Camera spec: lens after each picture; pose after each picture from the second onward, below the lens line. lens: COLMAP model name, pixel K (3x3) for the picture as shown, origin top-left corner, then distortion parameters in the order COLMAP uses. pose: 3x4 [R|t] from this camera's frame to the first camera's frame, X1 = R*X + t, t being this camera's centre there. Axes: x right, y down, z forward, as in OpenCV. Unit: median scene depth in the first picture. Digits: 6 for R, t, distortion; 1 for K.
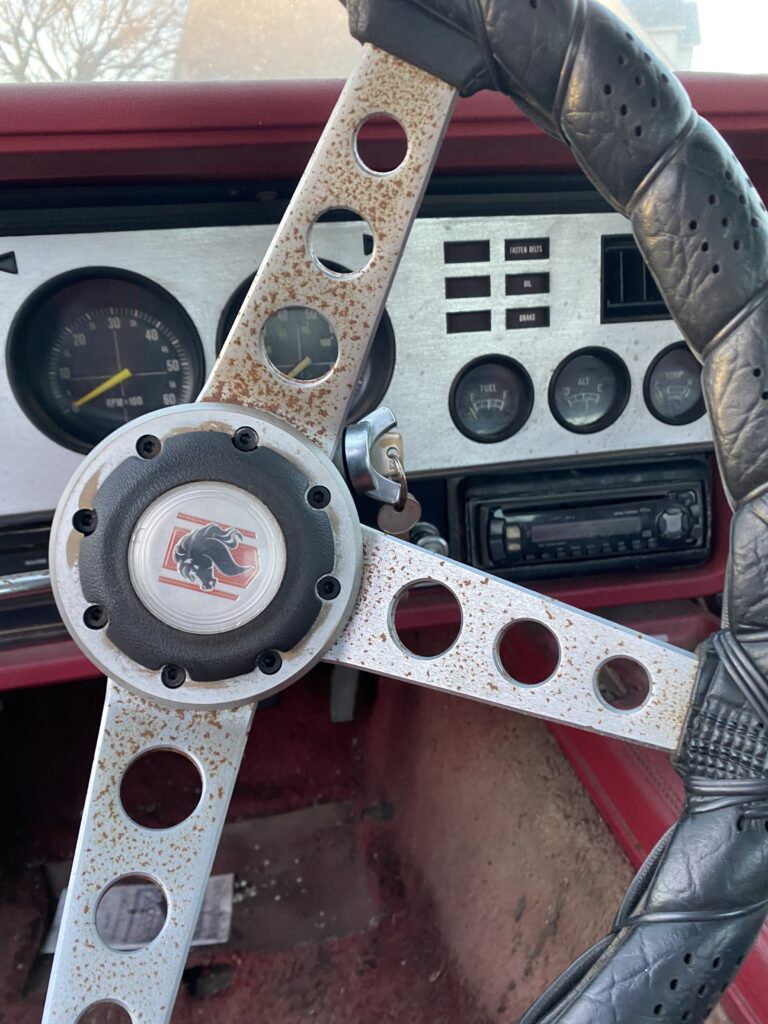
lens RADIAL K [[771.7, 0, 384.0], [0, 771.7, 512.0], [0, 0, 1]] dist [0.027979, -0.025185]
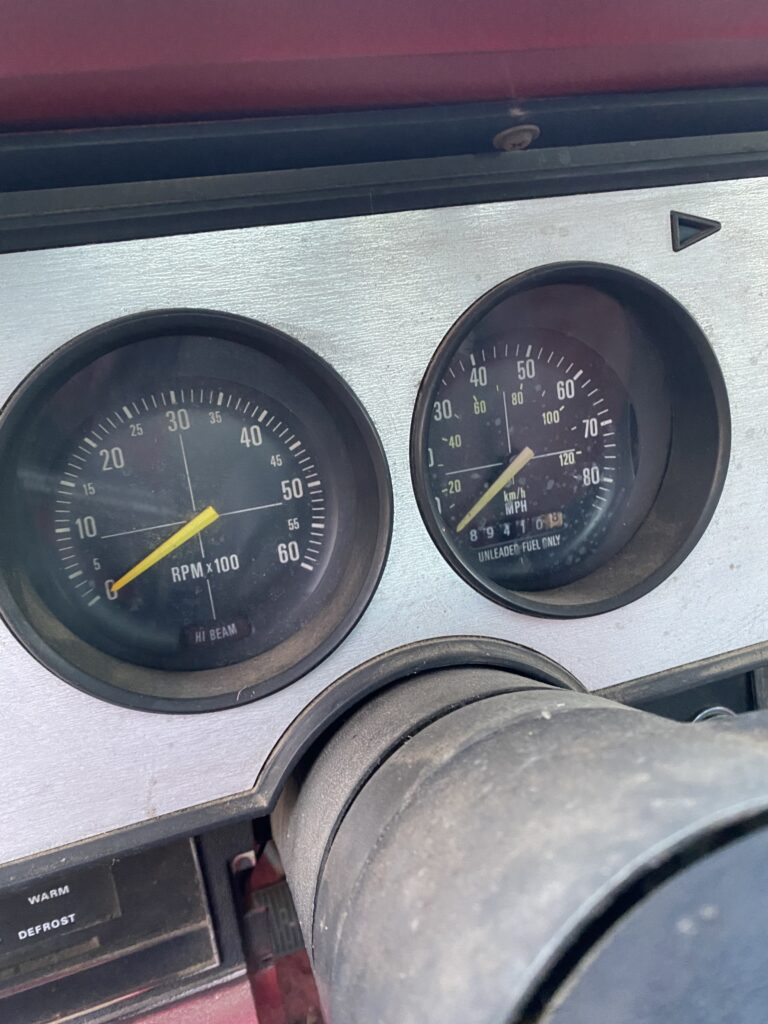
lens RADIAL K [[771.7, 0, 384.0], [0, 771.7, 512.0], [0, 0, 1]] dist [0.027979, -0.025185]
pose [[0.992253, -0.096481, 0.078270, -0.257655], [0.100415, 0.993788, -0.047984, -0.144917], [-0.073154, 0.055472, 0.995777, 0.482029]]
